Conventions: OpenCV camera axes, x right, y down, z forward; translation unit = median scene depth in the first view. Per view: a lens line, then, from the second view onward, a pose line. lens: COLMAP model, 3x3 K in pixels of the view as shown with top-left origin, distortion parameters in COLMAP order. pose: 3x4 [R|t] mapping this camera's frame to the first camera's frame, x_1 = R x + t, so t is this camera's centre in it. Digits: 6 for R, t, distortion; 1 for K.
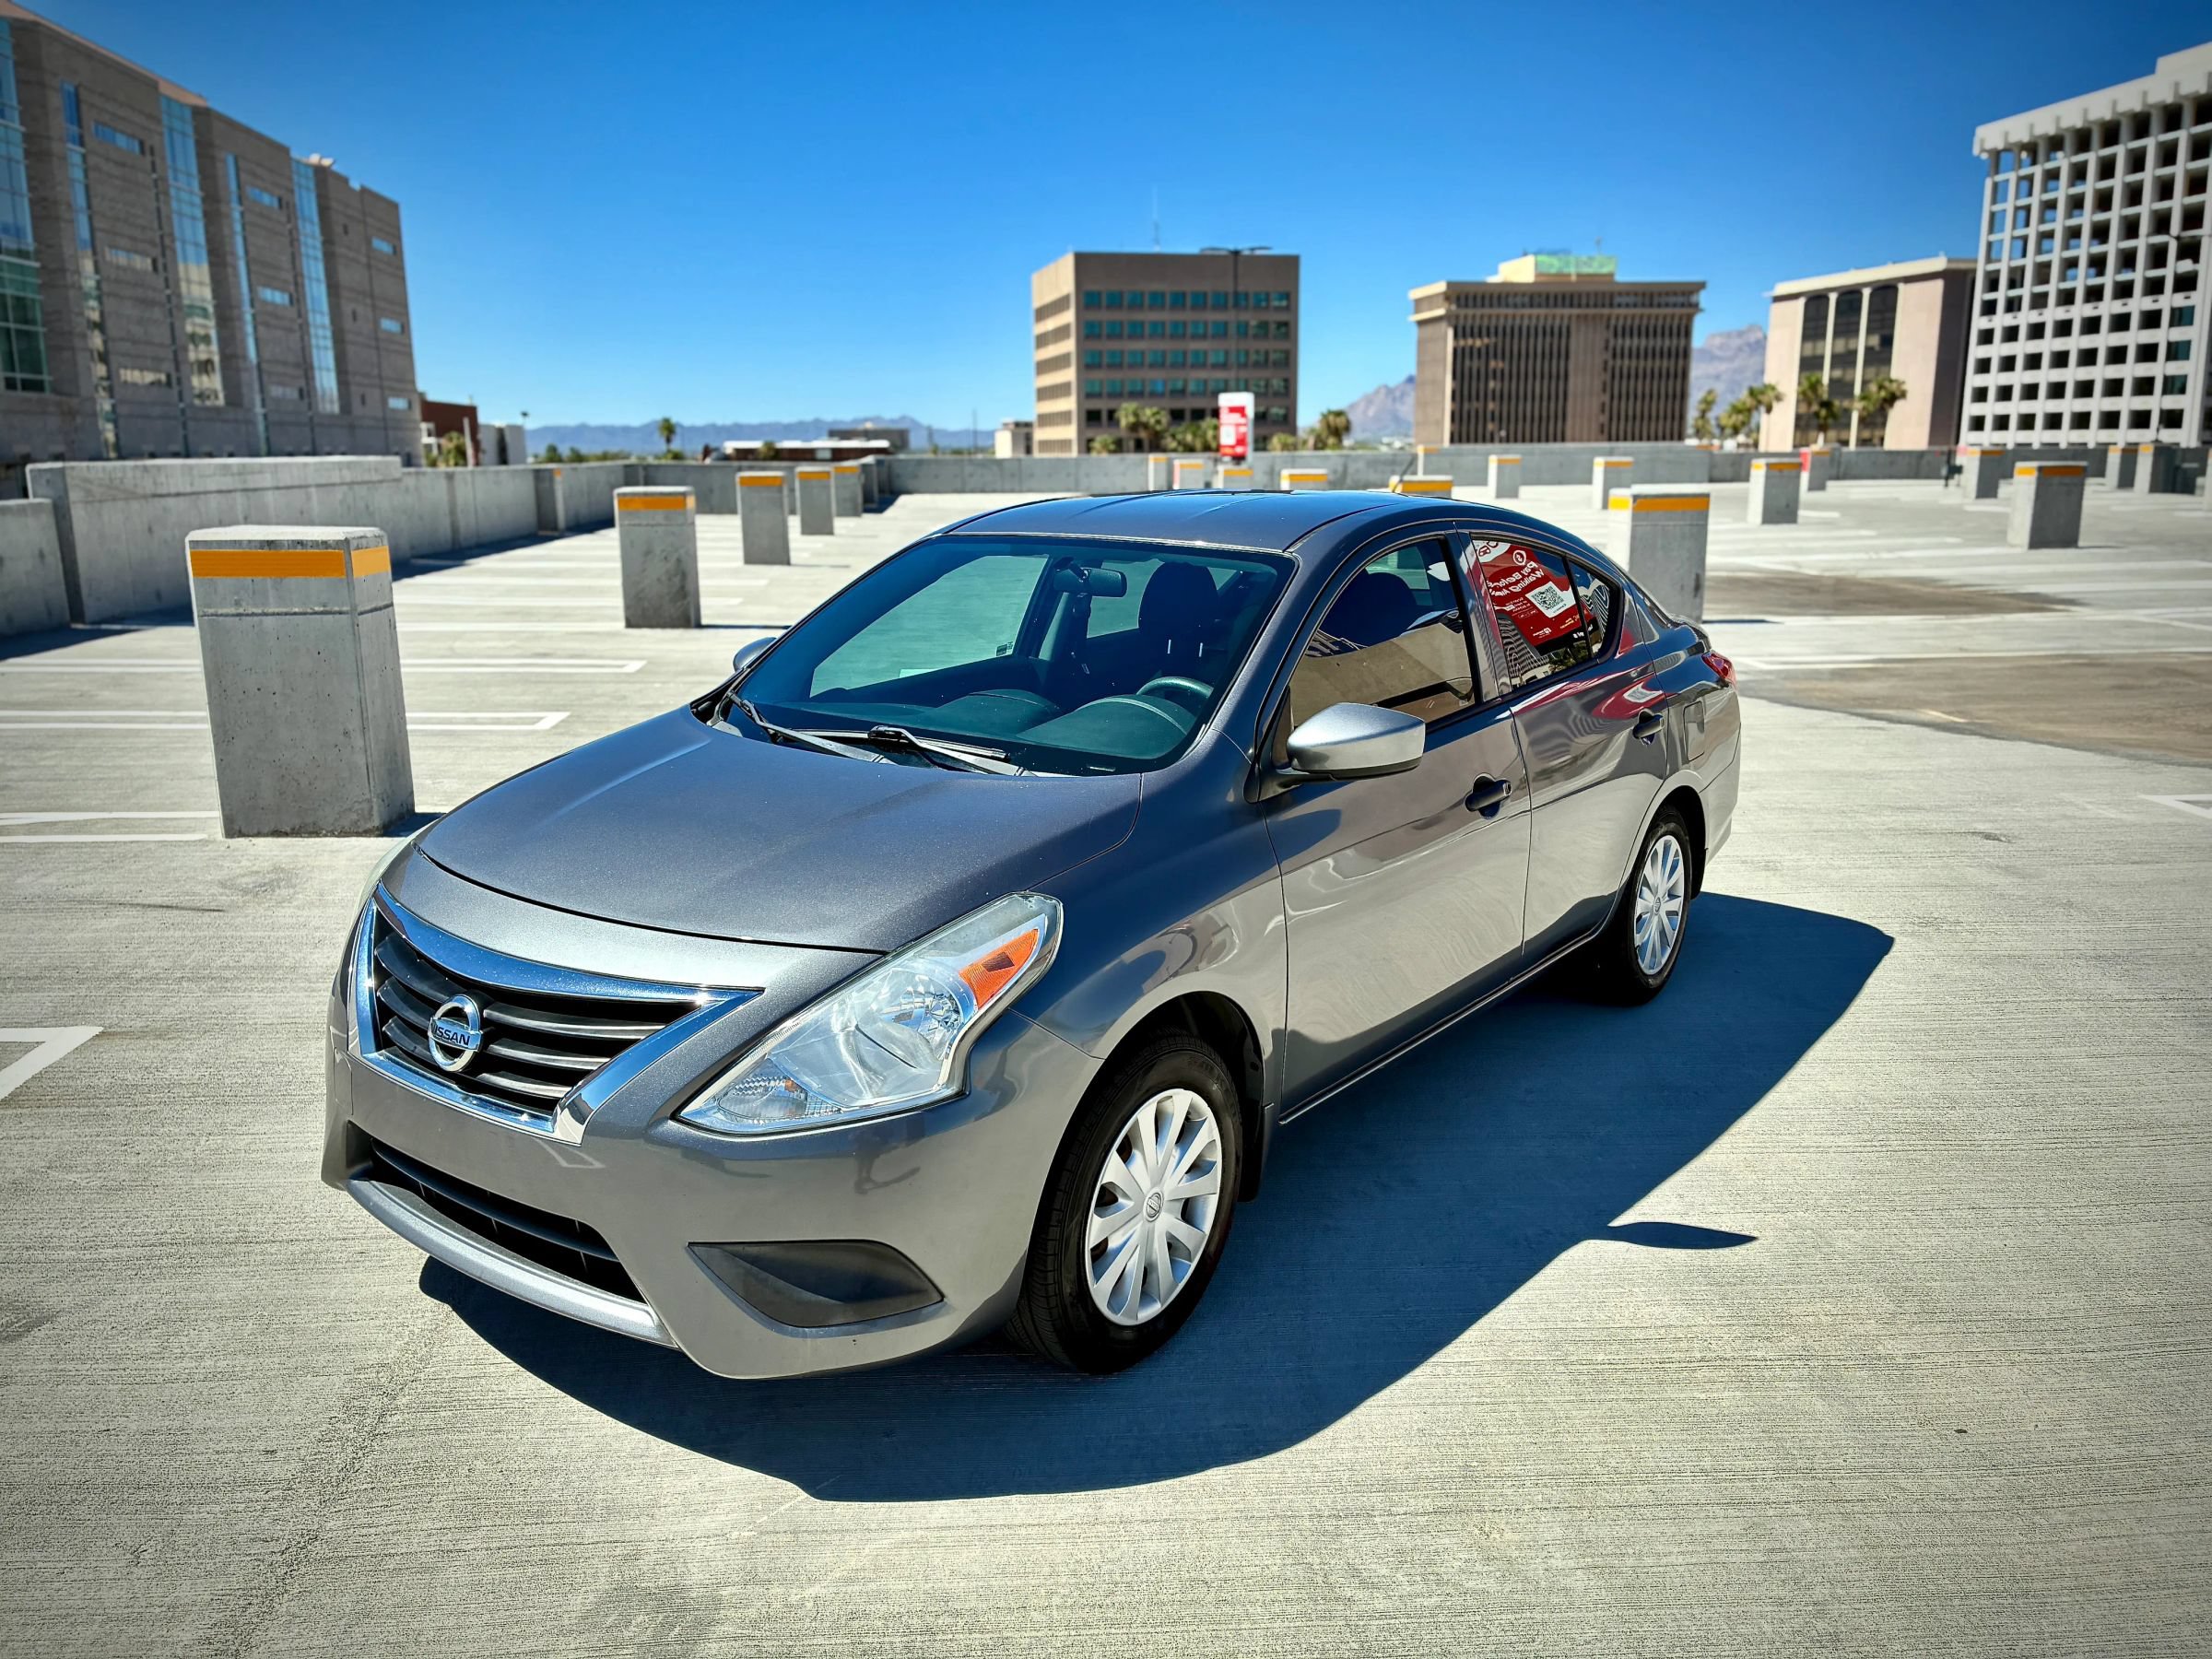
lens RADIAL K [[1689.3, 0, 1090.1], [0, 1689.3, 828.8], [0, 0, 1]] dist [0.055472, -0.067139]
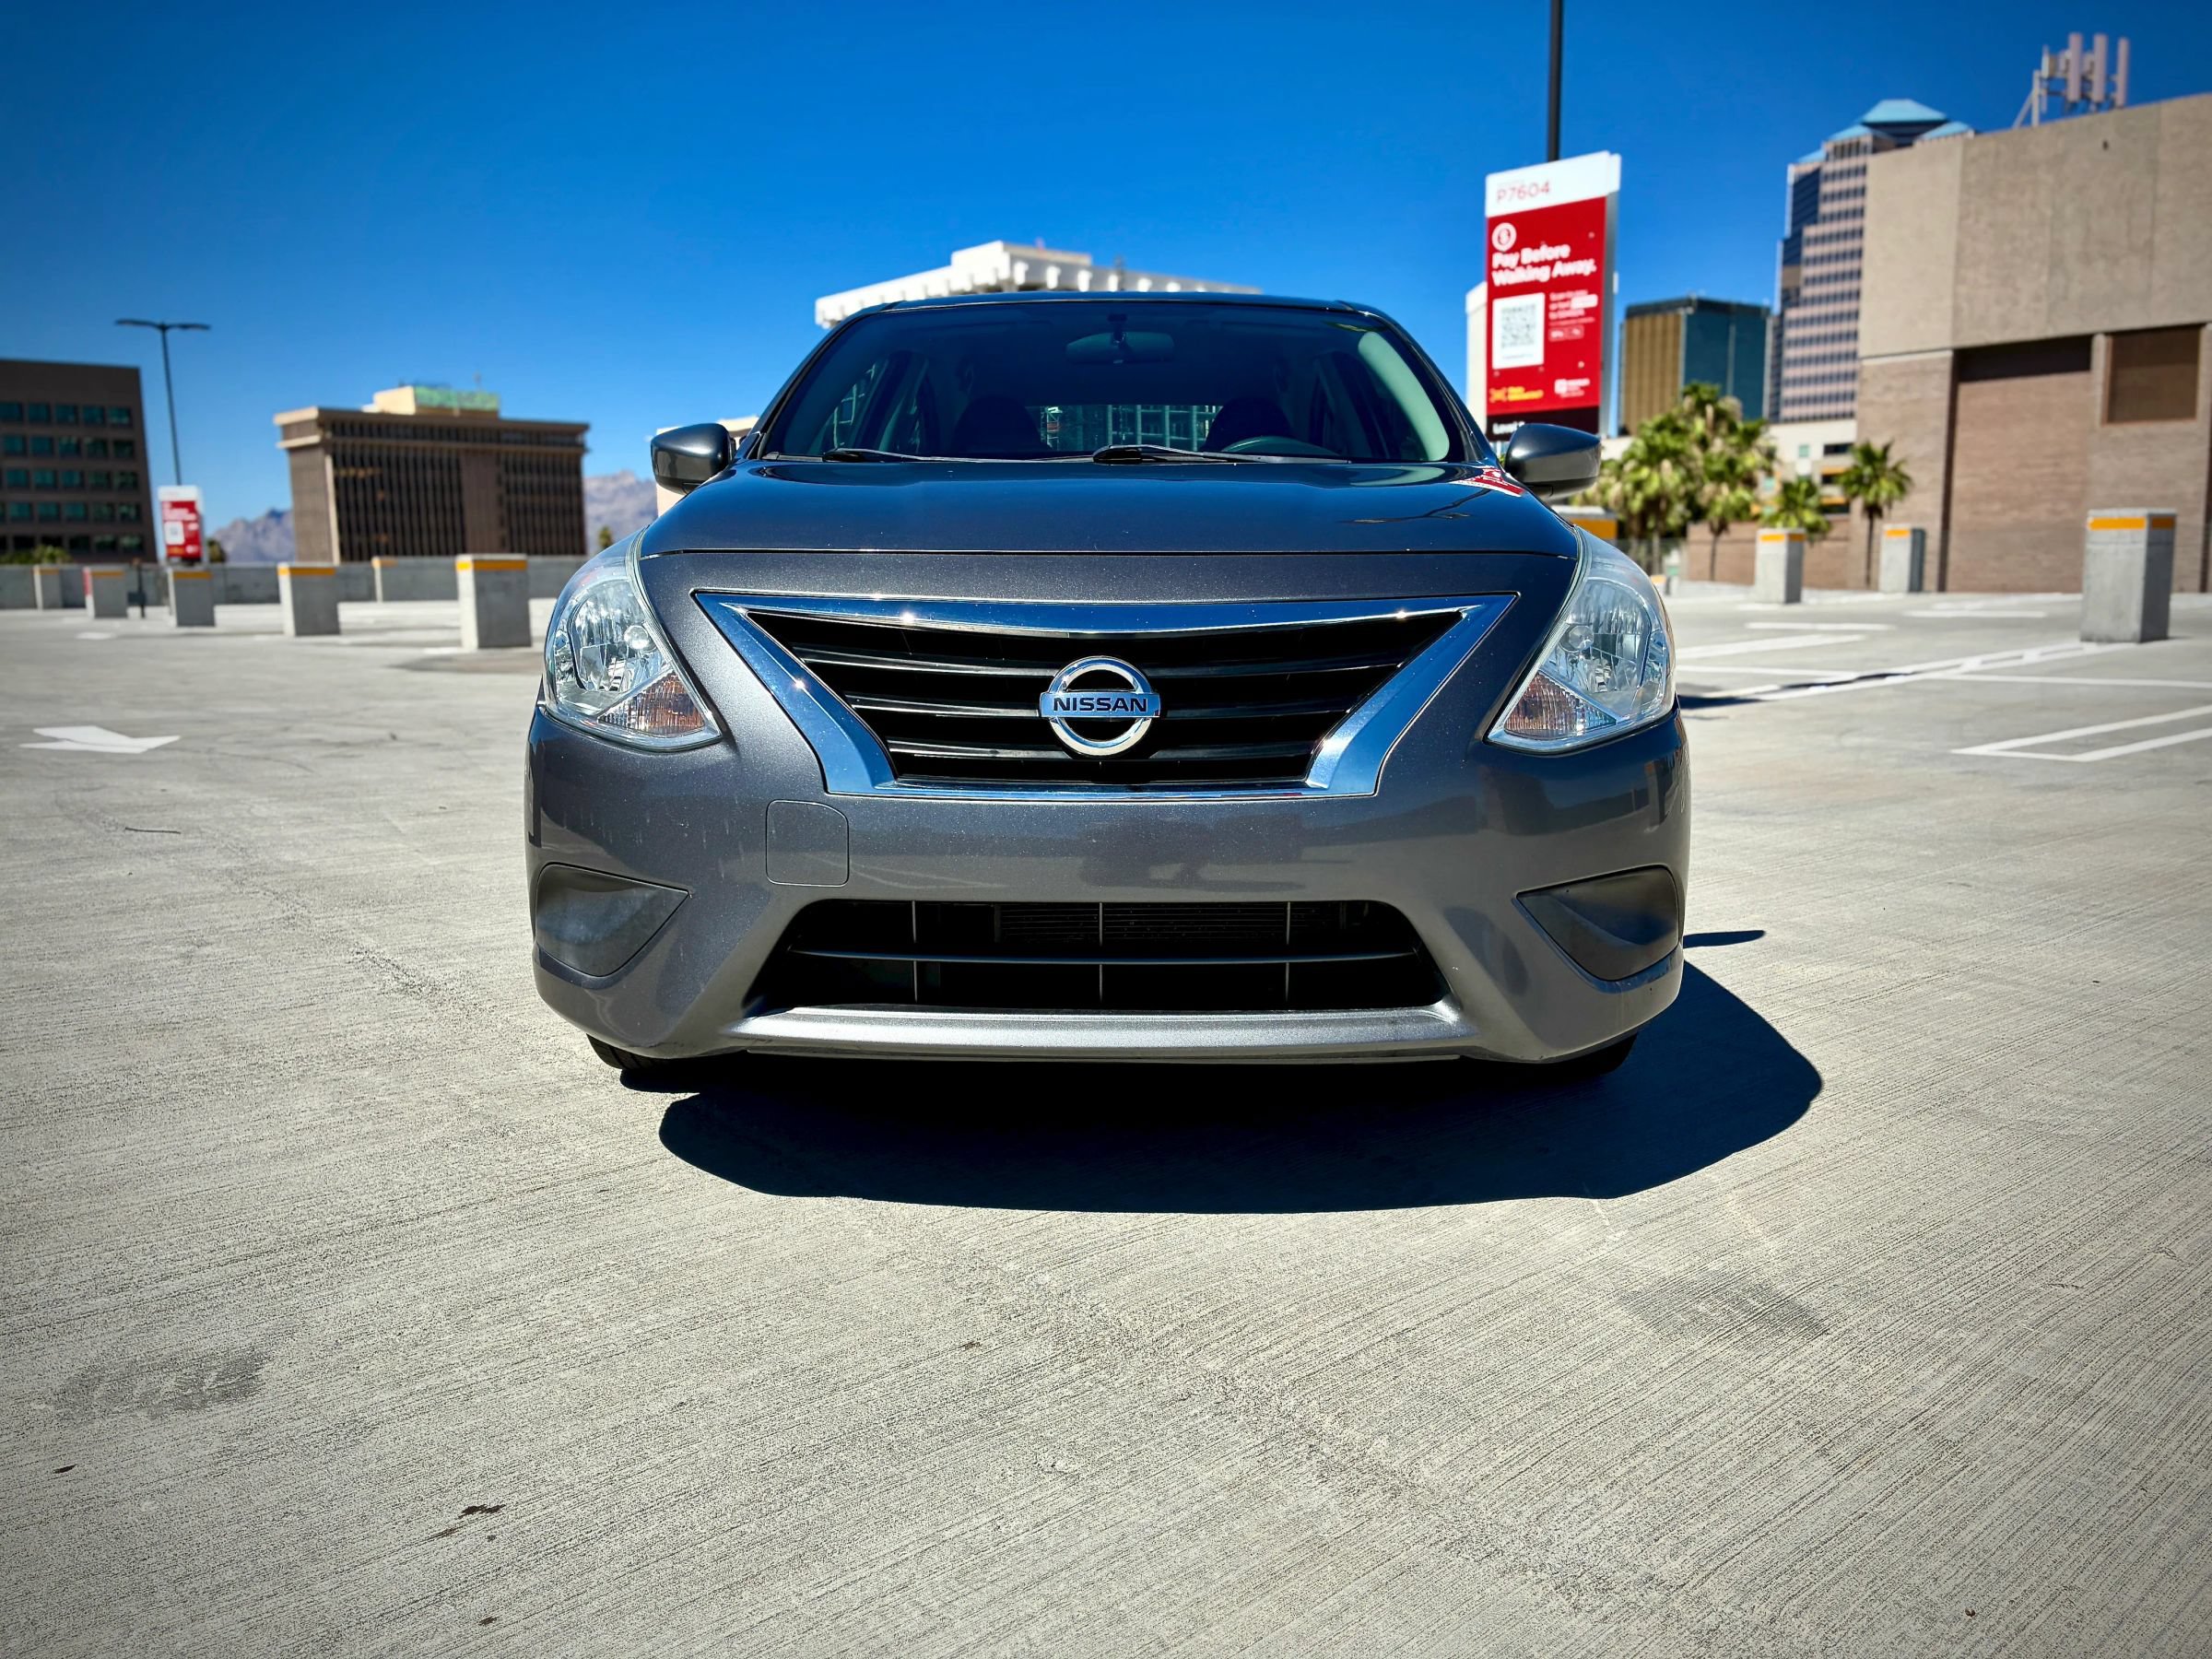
lens RADIAL K [[1689.3, 0, 1104.8], [0, 1689.3, 820.2], [0, 0, 1]] dist [0.055472, -0.067139]
pose [[0.806950, -0.088237, 0.583991, -0.299102], [0.137185, 0.989737, -0.040017, 0.074273], [-0.574466, 0.112406, 0.810773, 0.157174]]
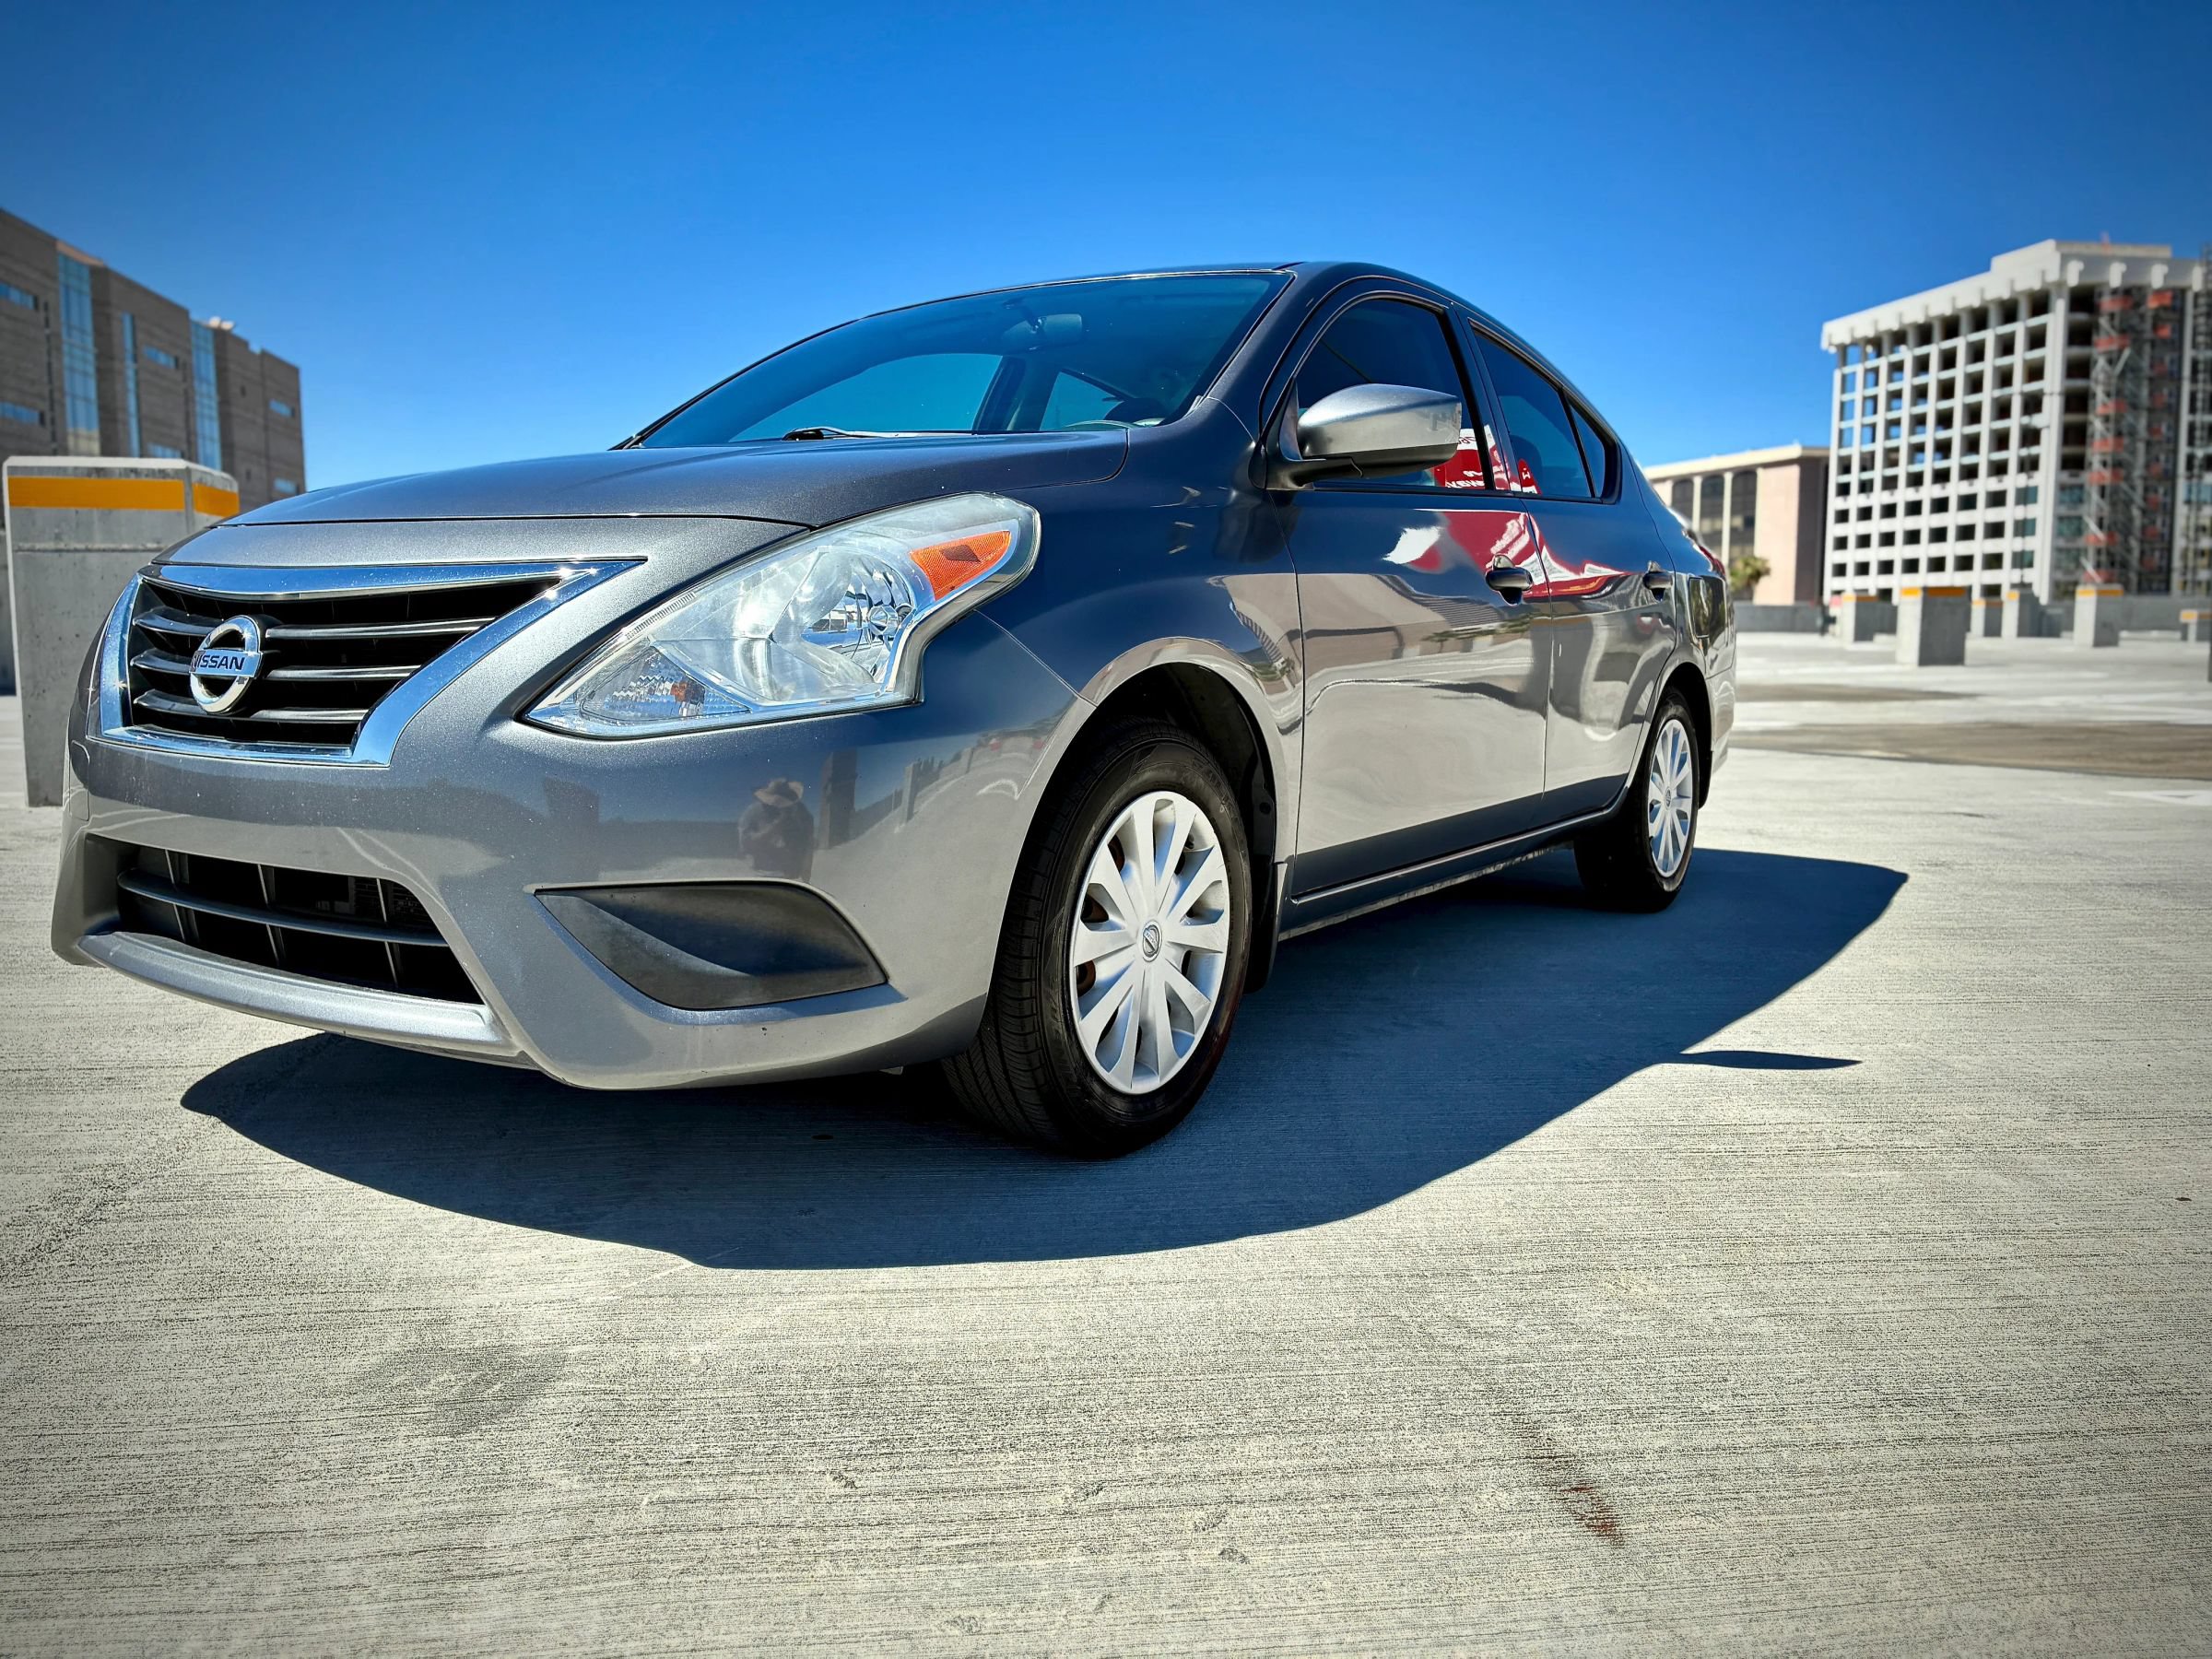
lens RADIAL K [[1689.3, 0, 1093.6], [0, 1689.3, 816.0], [0, 0, 1]] dist [0.055472, -0.067139]
pose [[0.998111, 0.000704, 0.061434, -0.014926], [0.005924, 0.994173, -0.107638, 0.101017], [-0.061152, 0.107798, 0.992290, 0.091256]]
